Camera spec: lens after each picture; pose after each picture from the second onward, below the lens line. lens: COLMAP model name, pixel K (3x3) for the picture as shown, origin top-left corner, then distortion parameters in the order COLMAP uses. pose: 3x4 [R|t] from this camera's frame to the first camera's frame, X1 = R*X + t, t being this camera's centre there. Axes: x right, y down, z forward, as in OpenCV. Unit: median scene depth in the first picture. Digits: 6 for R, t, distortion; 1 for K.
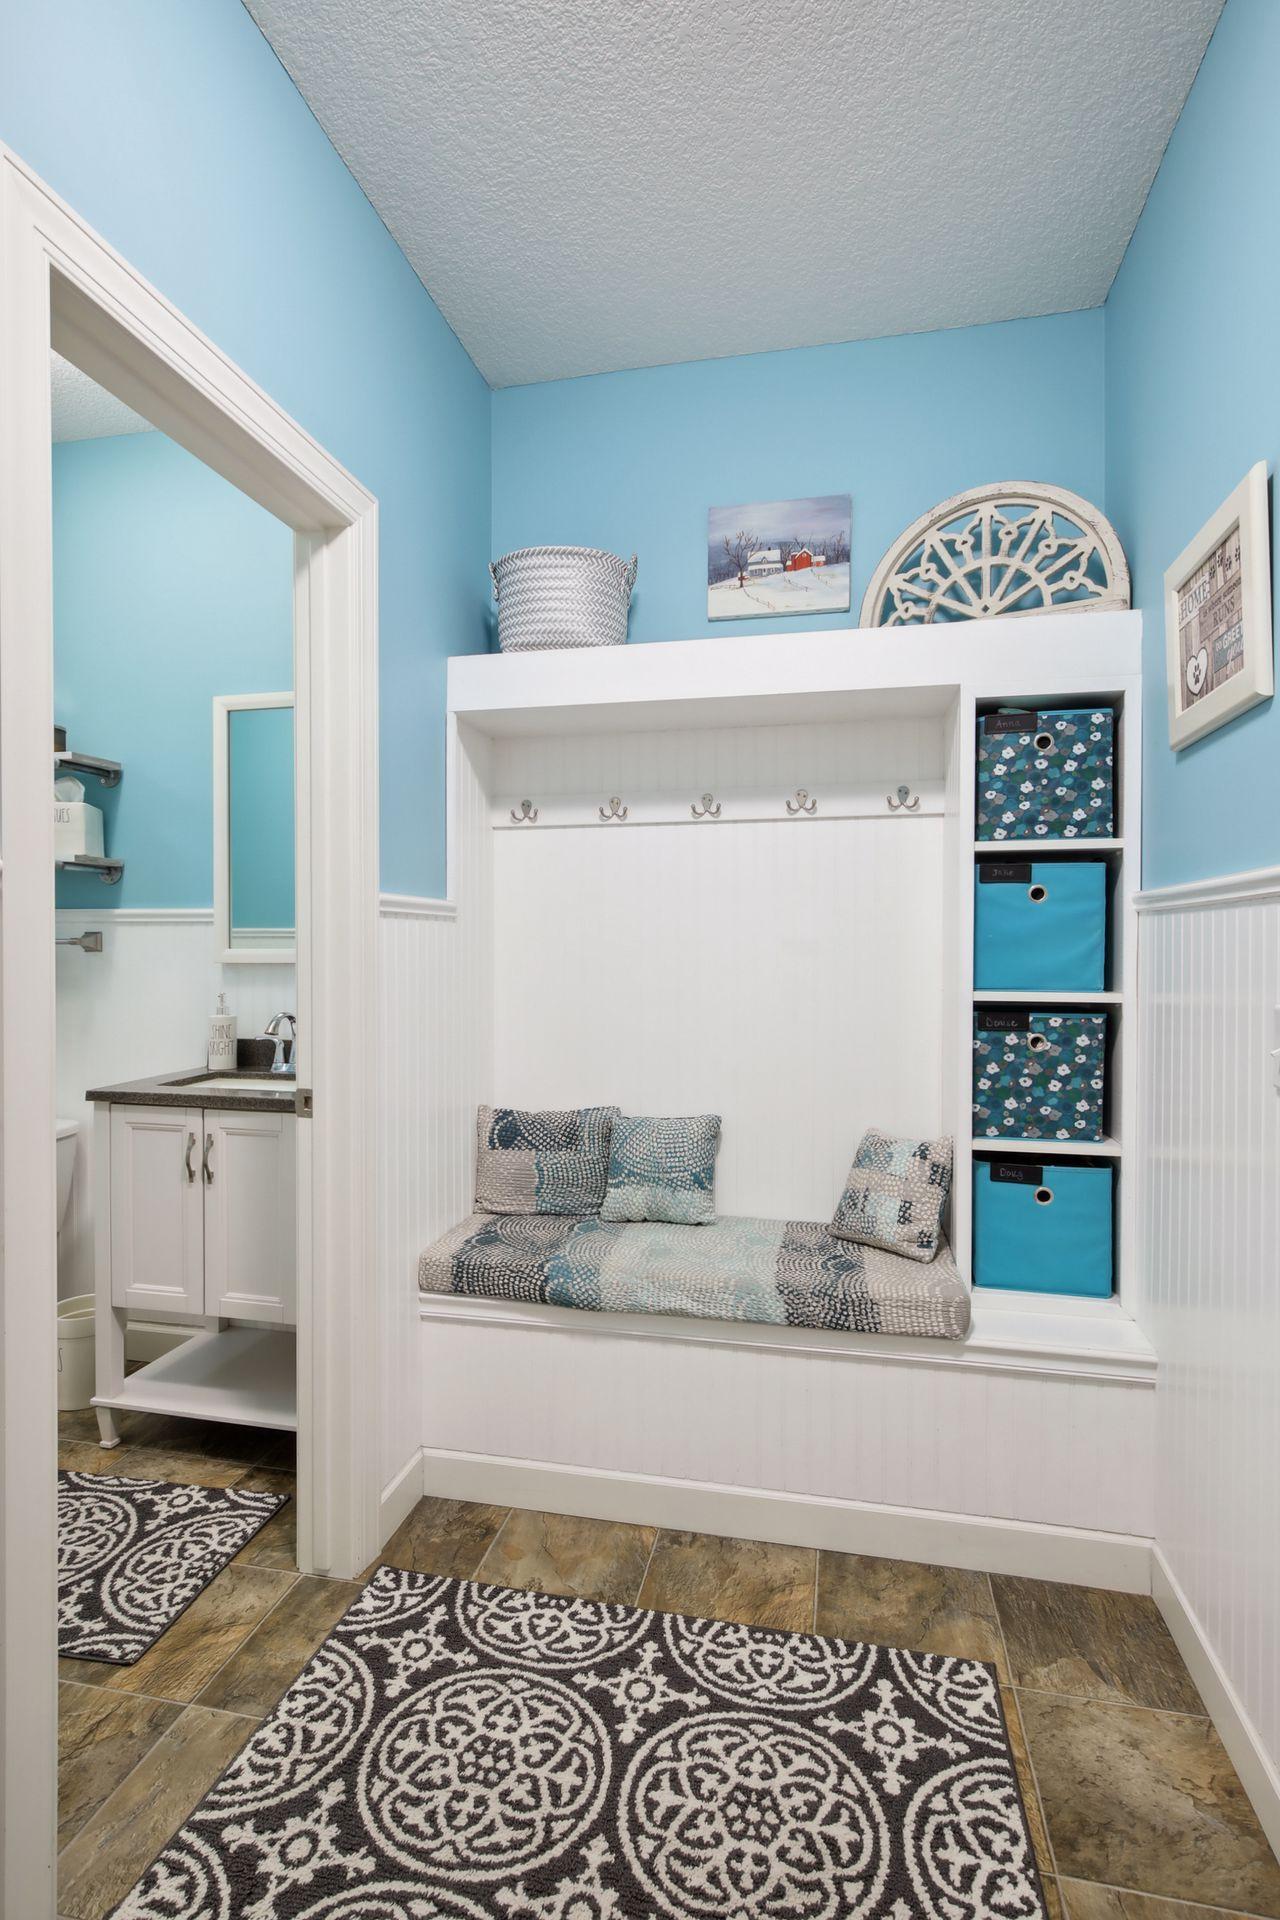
lens RADIAL K [[963.2, 0, 640.0], [0, 963.2, 960.0], [0, 0, 1]] dist [-0.000134, -0.000459]
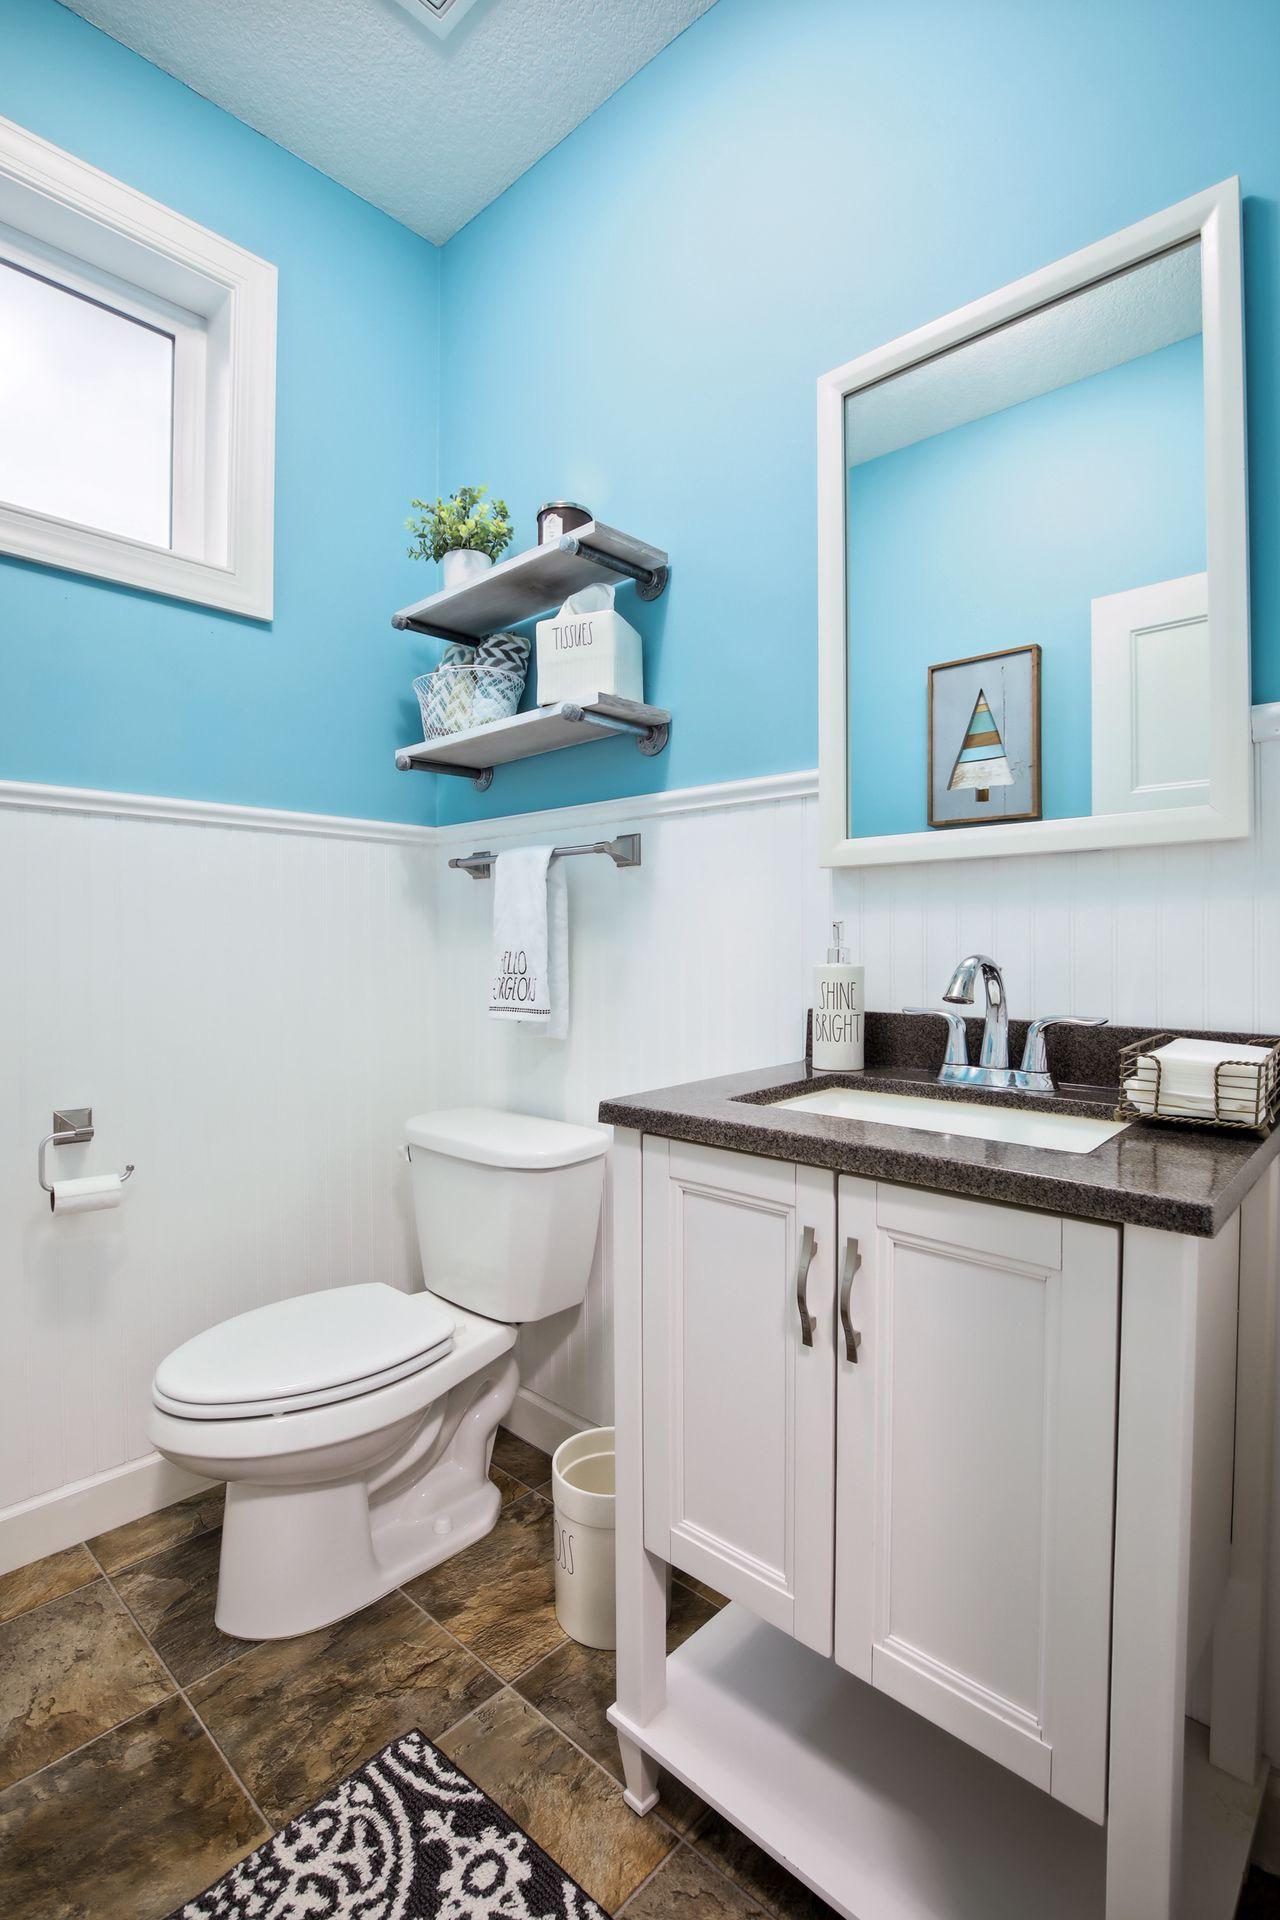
lens RADIAL K [[892.7, 0, 640.0], [0, 892.7, 960.0], [0, 0, 1]] dist [-0.028346, -0.000870]
pose [[0.862121, 0.004886, -0.506679, -0.287036], [-0.002957, 0.999985, 0.004612, 0.053694], [0.506694, -0.002478, 0.862122, 0.542105]]
